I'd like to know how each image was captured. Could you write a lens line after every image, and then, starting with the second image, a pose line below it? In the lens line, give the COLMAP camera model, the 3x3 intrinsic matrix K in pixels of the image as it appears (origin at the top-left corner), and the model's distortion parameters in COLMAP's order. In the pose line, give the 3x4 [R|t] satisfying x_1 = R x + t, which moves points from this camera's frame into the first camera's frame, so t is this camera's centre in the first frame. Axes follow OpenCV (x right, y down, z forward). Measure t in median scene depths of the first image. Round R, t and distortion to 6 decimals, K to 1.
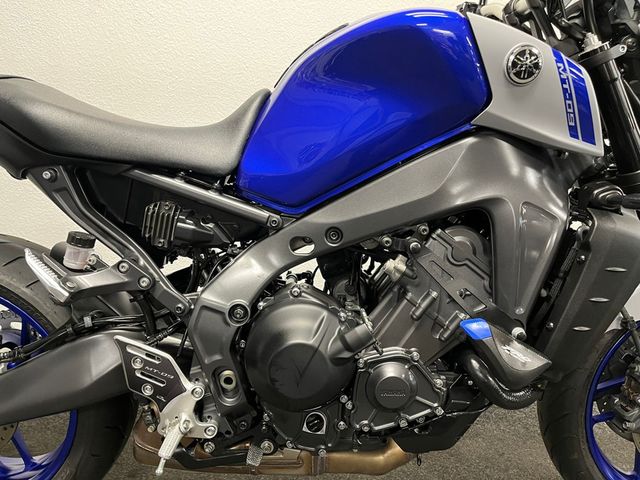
lens RADIAL K [[472.3, 0, 324.0], [0, 472.3, 244.9], [0, 0, 1]] dist [0.064446, -0.091740]
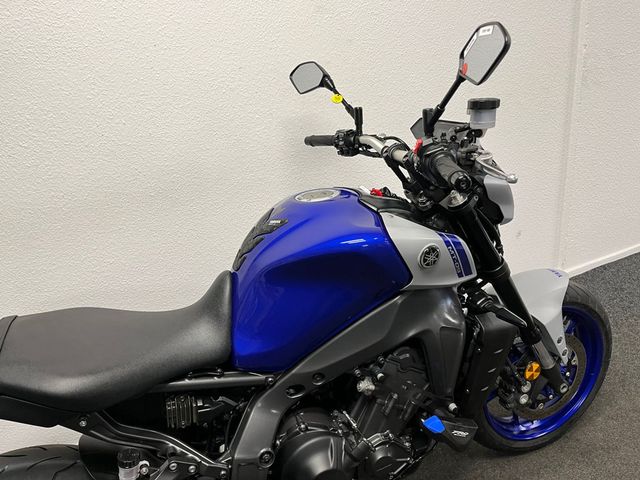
lens RADIAL K [[483.3, 0, 320.0], [0, 483.3, 240.0], [0, 0, 1]] dist [0.028306, -0.001735]
pose [[0.921682, -0.273553, 0.275083, -0.249412], [0.222814, 0.953730, 0.201874, -0.681437], [-0.317579, -0.124772, 0.939987, -0.253388]]
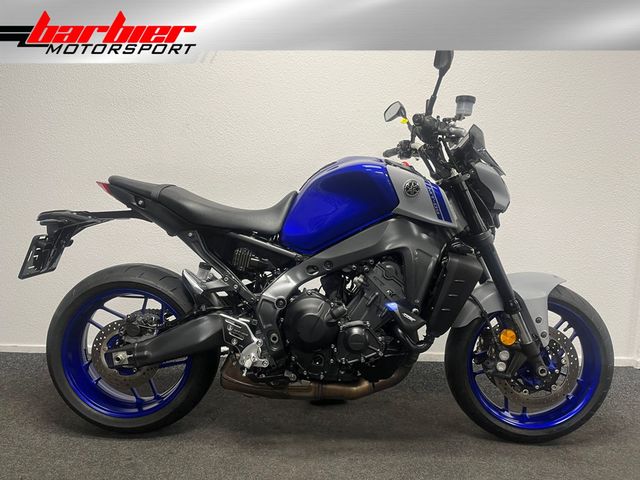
lens RADIAL K [[472.3, 0, 324.0], [0, 472.3, 244.9], [0, 0, 1]] dist [0.064446, -0.091740]
pose [[0.999741, 0.007208, -0.021577, 0.044771], [-0.009404, 0.994590, -0.103451, 0.104694], [0.020715, 0.103627, 0.994401, -1.021472]]
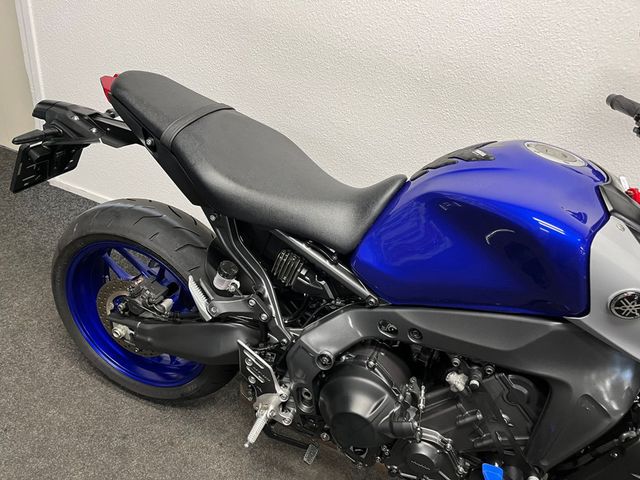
lens RADIAL K [[472.3, 0, 324.0], [0, 472.3, 244.9], [0, 0, 1]] dist [0.064446, -0.091740]
pose [[0.919663, 0.322350, -0.224299, 0.004896], [-0.233669, 0.908225, 0.347169, -0.586291], [0.315624, -0.266866, 0.910584, -0.085666]]
